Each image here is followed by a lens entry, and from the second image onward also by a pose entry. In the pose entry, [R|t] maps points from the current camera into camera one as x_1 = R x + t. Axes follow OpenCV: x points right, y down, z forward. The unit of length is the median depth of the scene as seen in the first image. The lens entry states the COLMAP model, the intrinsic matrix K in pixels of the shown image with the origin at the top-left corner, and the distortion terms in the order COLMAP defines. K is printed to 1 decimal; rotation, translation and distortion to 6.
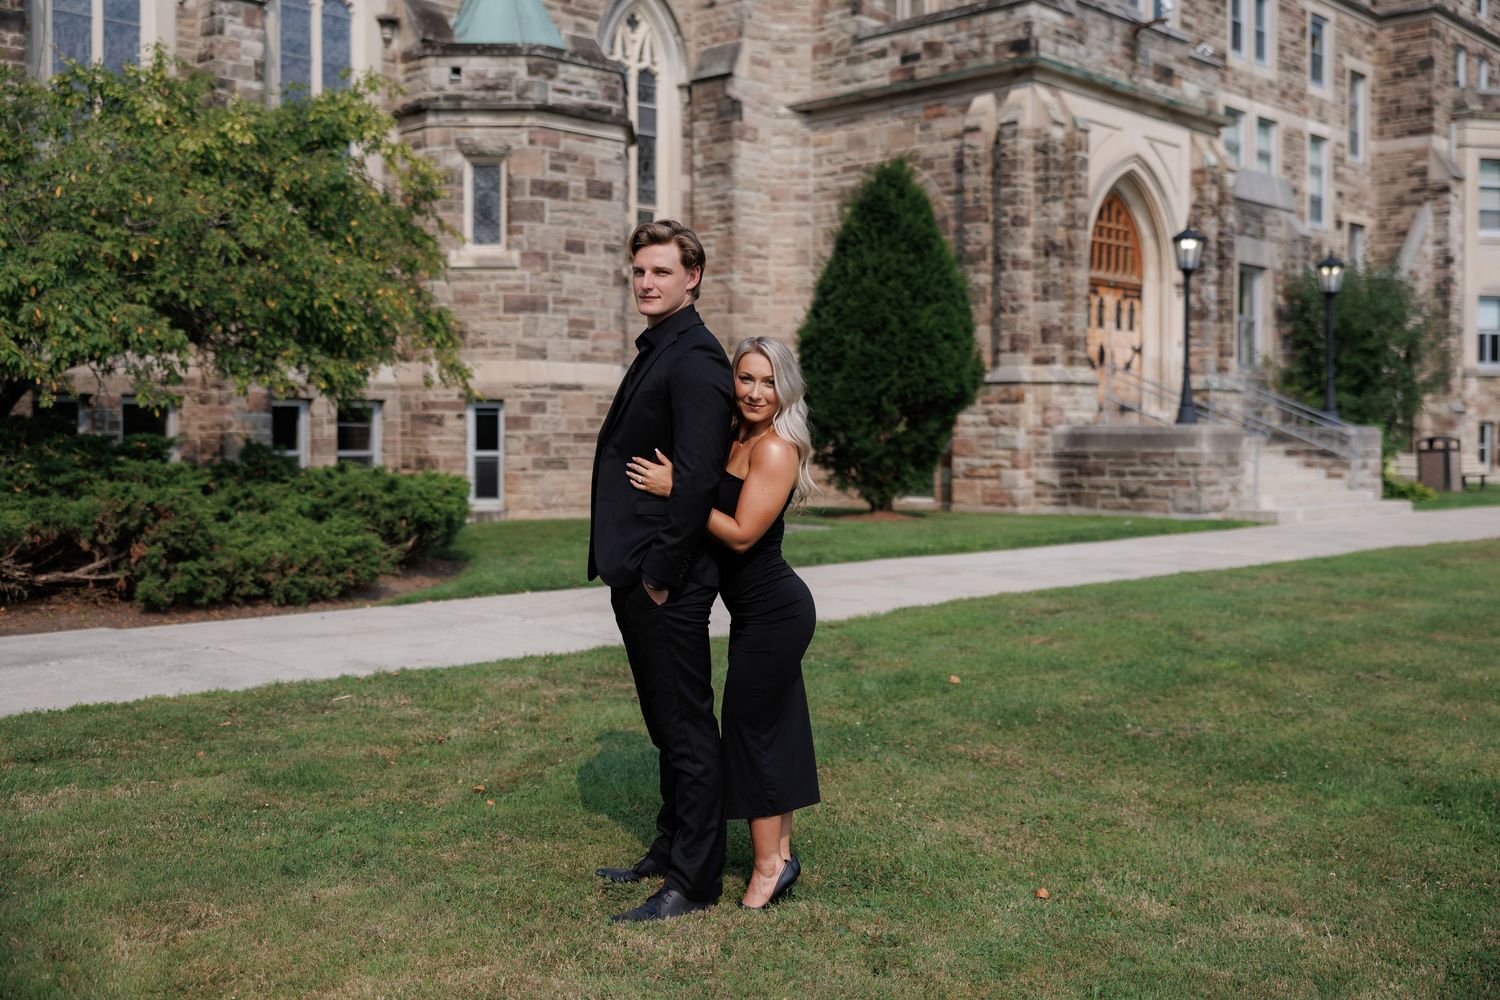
lens RADIAL K [[1652.7, 0, 751.7], [0, 1652.7, 417.2], [0, 0, 1]] dist [0.009894, 0.023543]
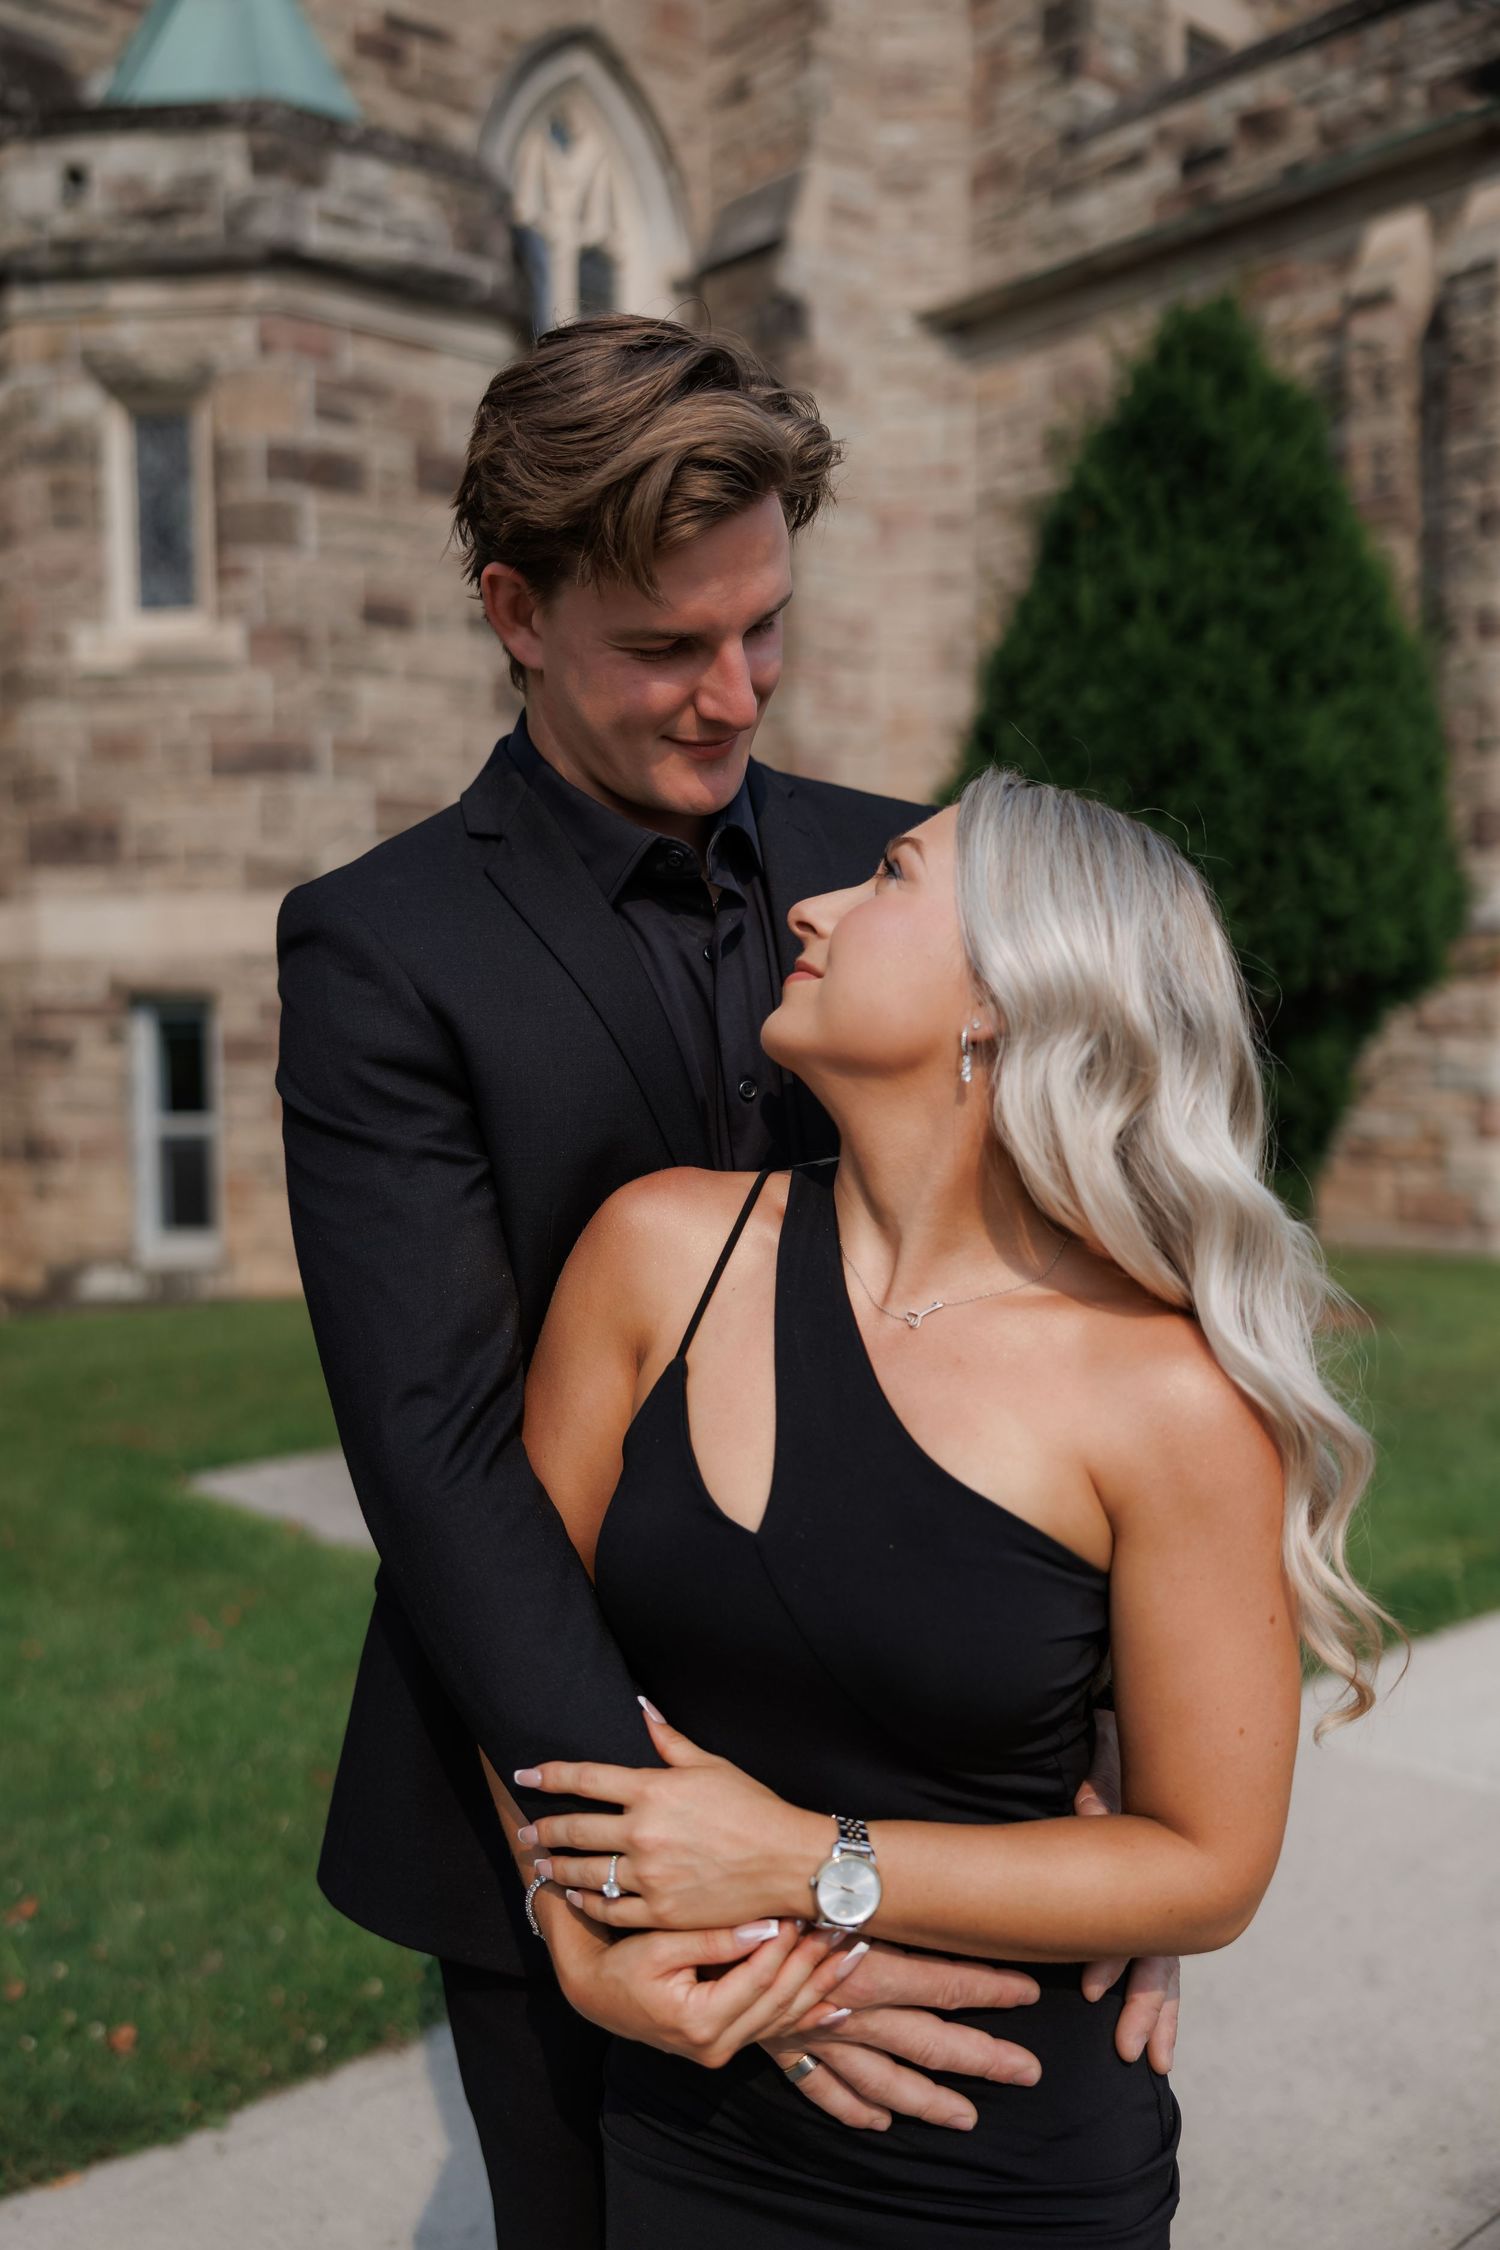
lens RADIAL K [[2479.1, 0, 652.1], [0, 2479.1, 1125.9], [0, 0, 1]] dist [0.009894, 0.023543]
pose [[0.995640, -0.012075, -0.092495, 0.013186], [0.016962, 0.998491, 0.052239, -0.008082], [0.091725, -0.053580, 0.994342, 0.385916]]
